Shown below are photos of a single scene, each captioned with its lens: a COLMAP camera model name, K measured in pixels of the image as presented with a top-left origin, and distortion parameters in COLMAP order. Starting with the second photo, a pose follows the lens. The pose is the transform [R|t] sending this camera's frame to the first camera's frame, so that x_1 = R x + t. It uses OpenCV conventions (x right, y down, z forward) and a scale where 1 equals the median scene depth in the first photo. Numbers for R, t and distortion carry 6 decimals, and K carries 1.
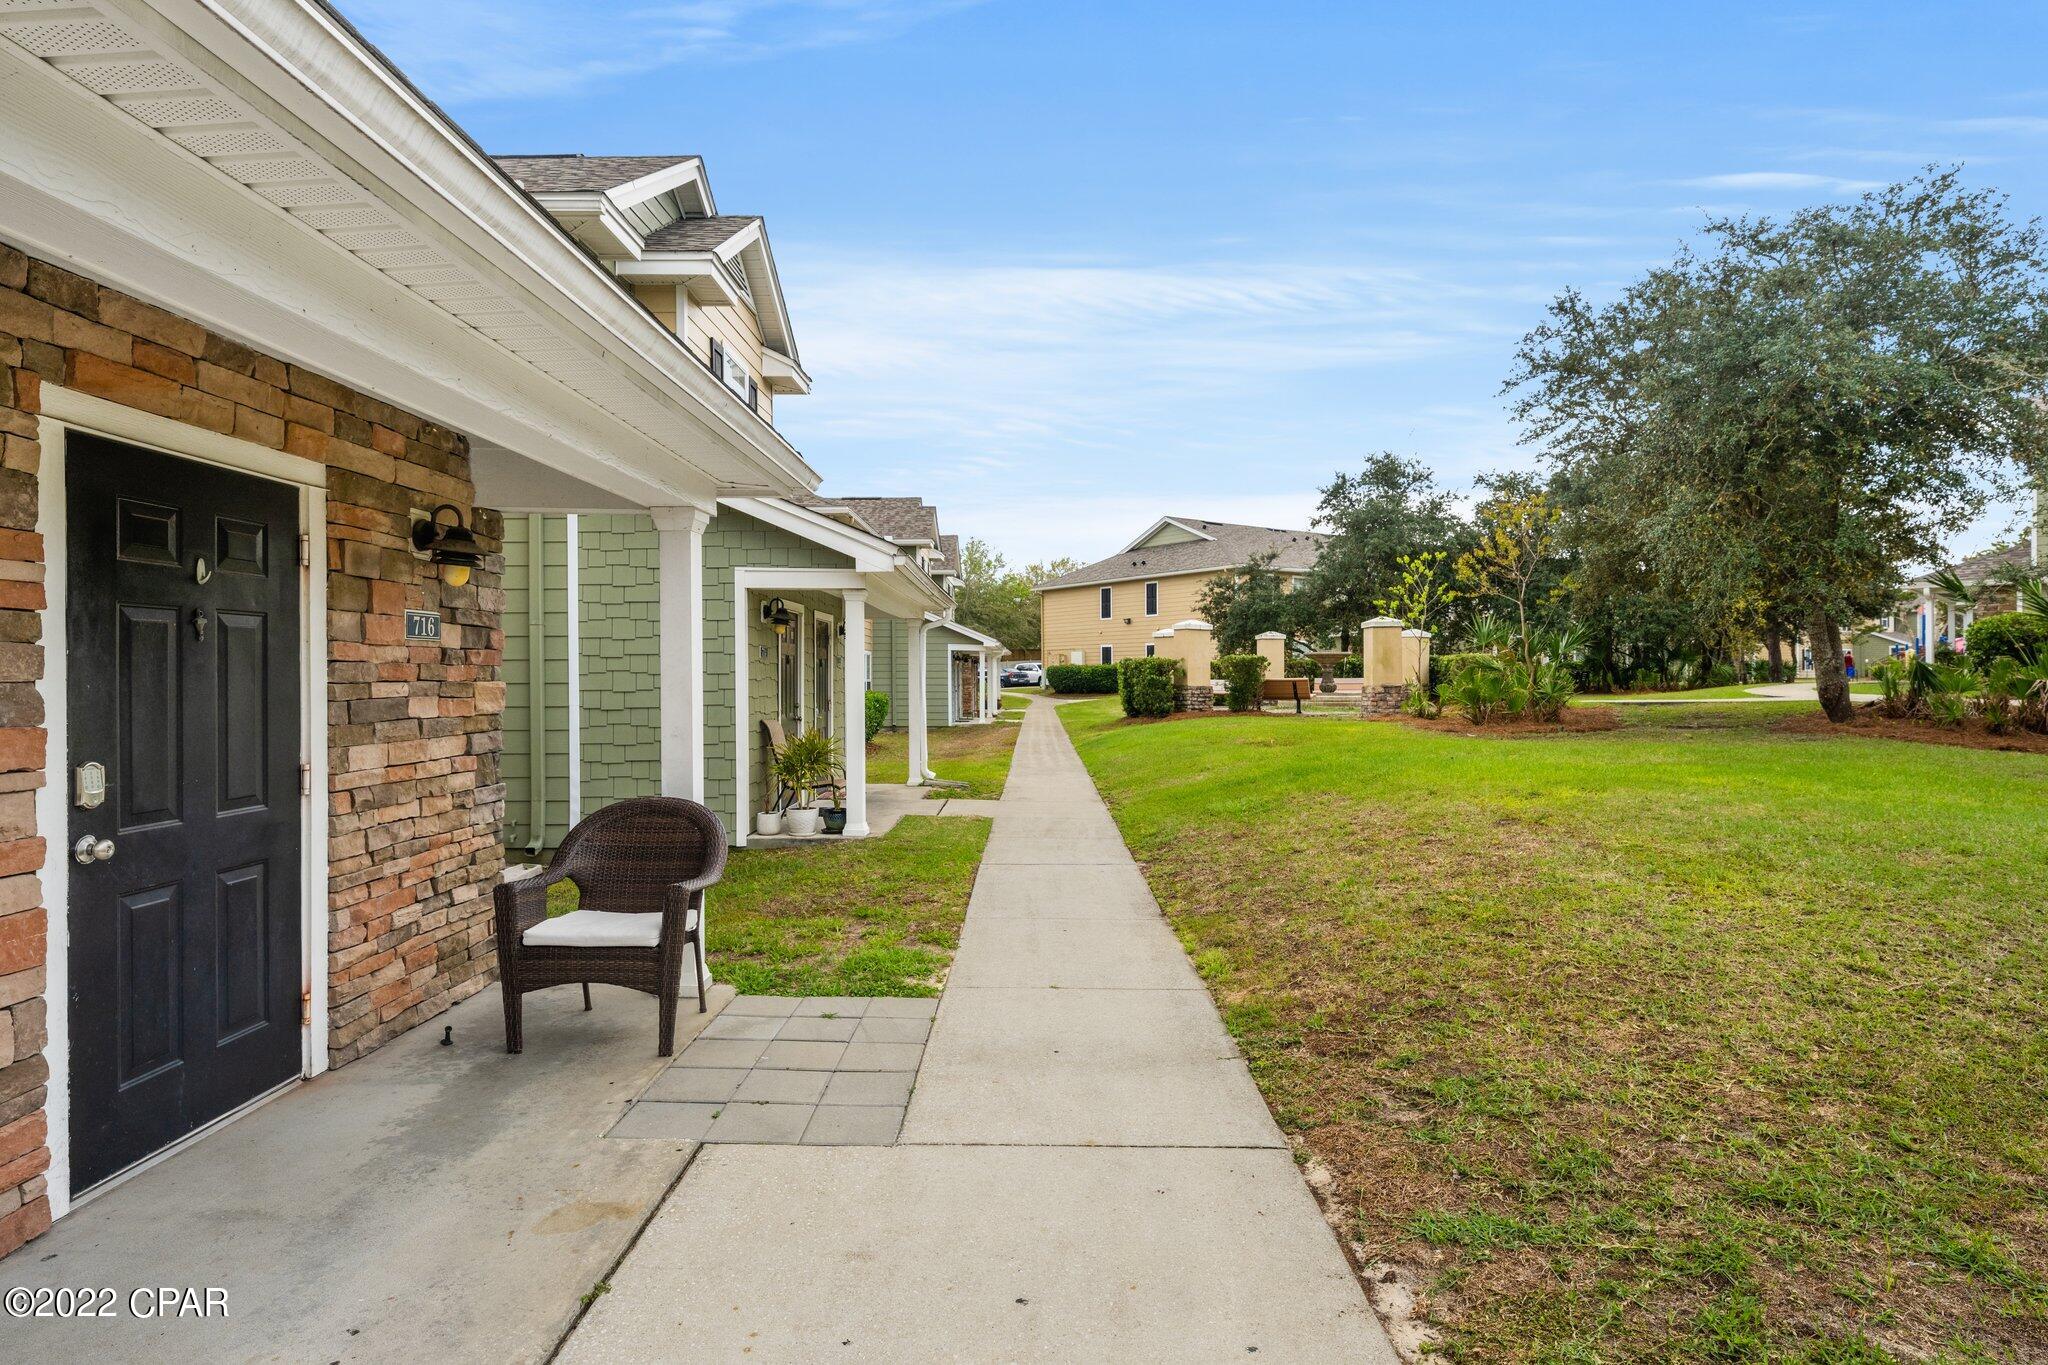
lens RADIAL K [[1083.2, 0, 1030.4], [0, 1083.2, 683.0], [0, 0, 1]] dist [0.001586, -0.000300]
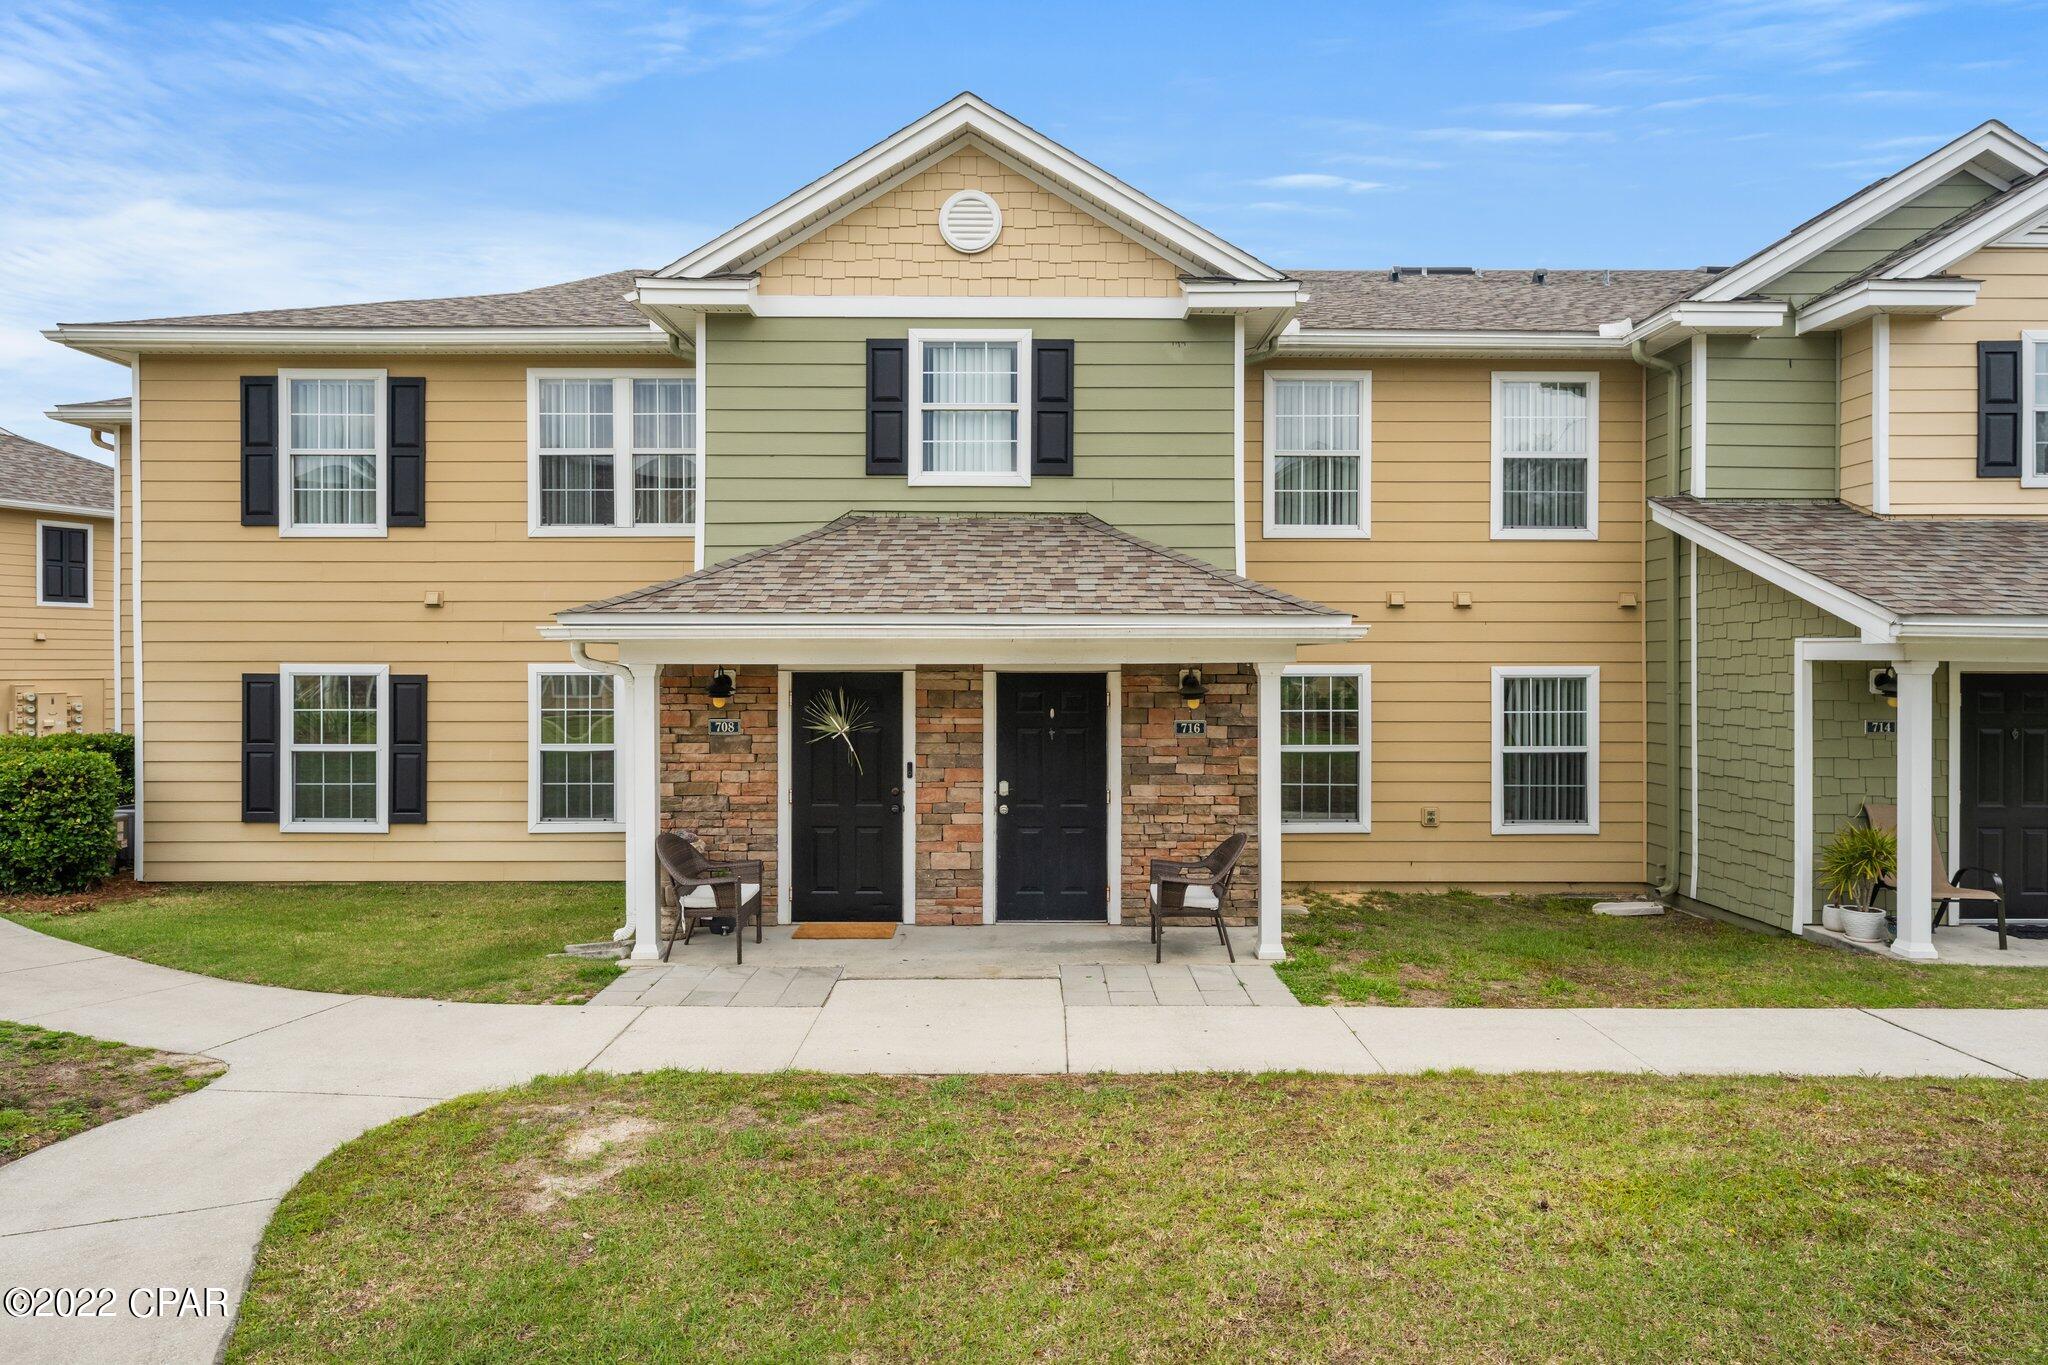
lens RADIAL K [[1145.6, 0, 1025.9], [0, 1145.6, 676.2], [0, 0, 1]] dist [0.002086, 0.000968]
pose [[0.001908, 0.008321, -0.999964, 1.630407], [-0.007384, 0.999938, 0.008306, -0.172328], [0.999971, 0.007367, 0.001969, 0.733194]]
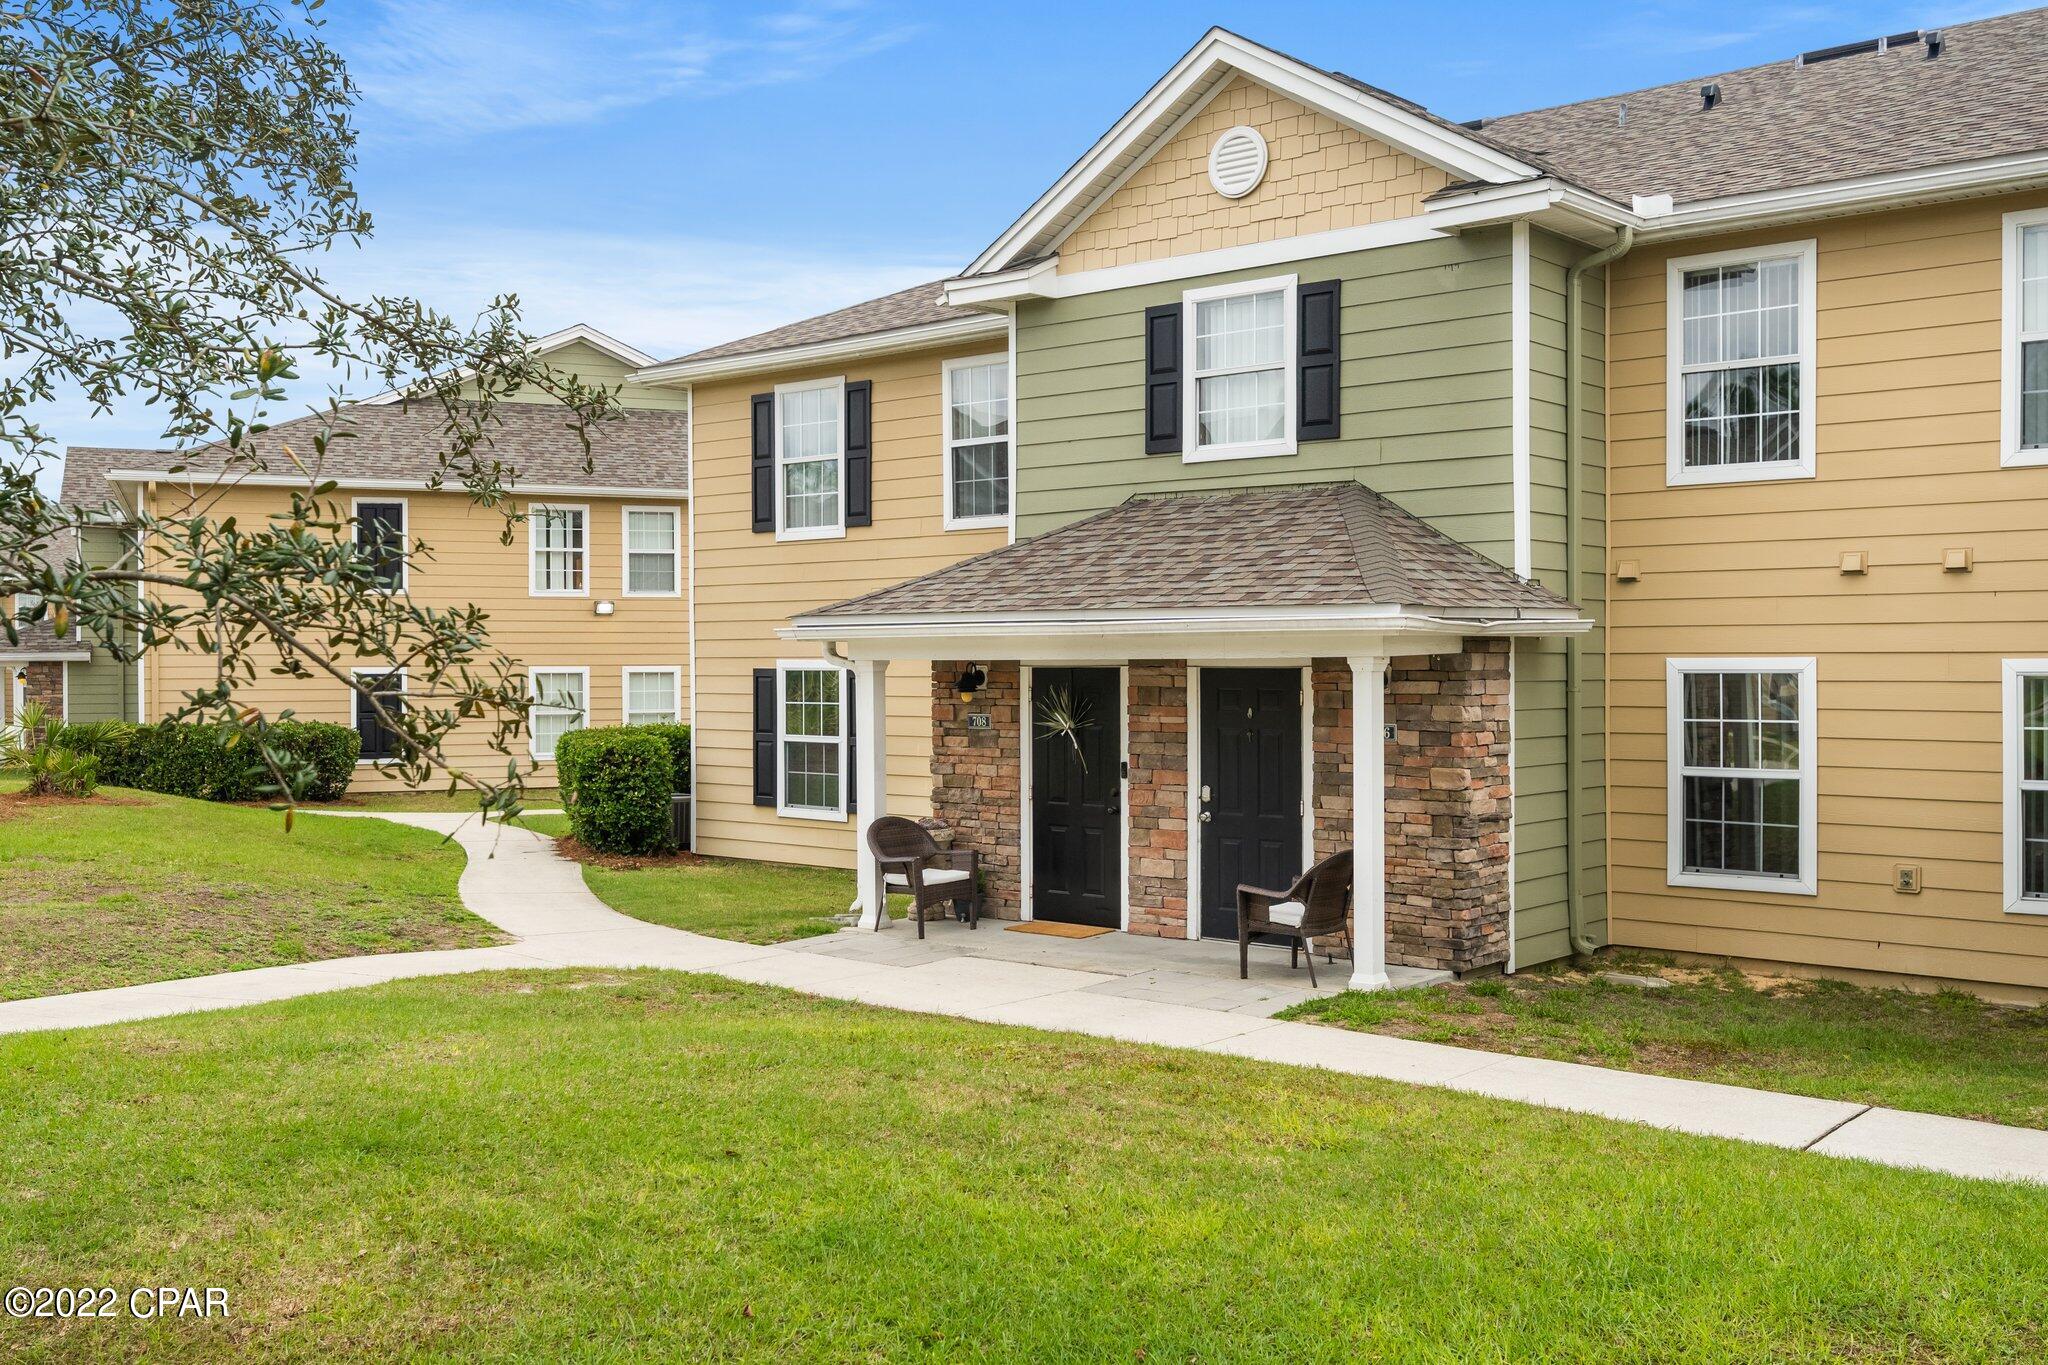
lens RADIAL K [[1910.5, 0, 1024.0], [0, 1910.5, 682.5], [0, 0, 1]] dist [0.001594, 0.007808]
pose [[-0.651087, 0.011684, -0.758913, 2.212902], [-0.001978, 0.999852, 0.017089, -0.192538], [0.759001, 0.012628, -0.650968, 2.679975]]
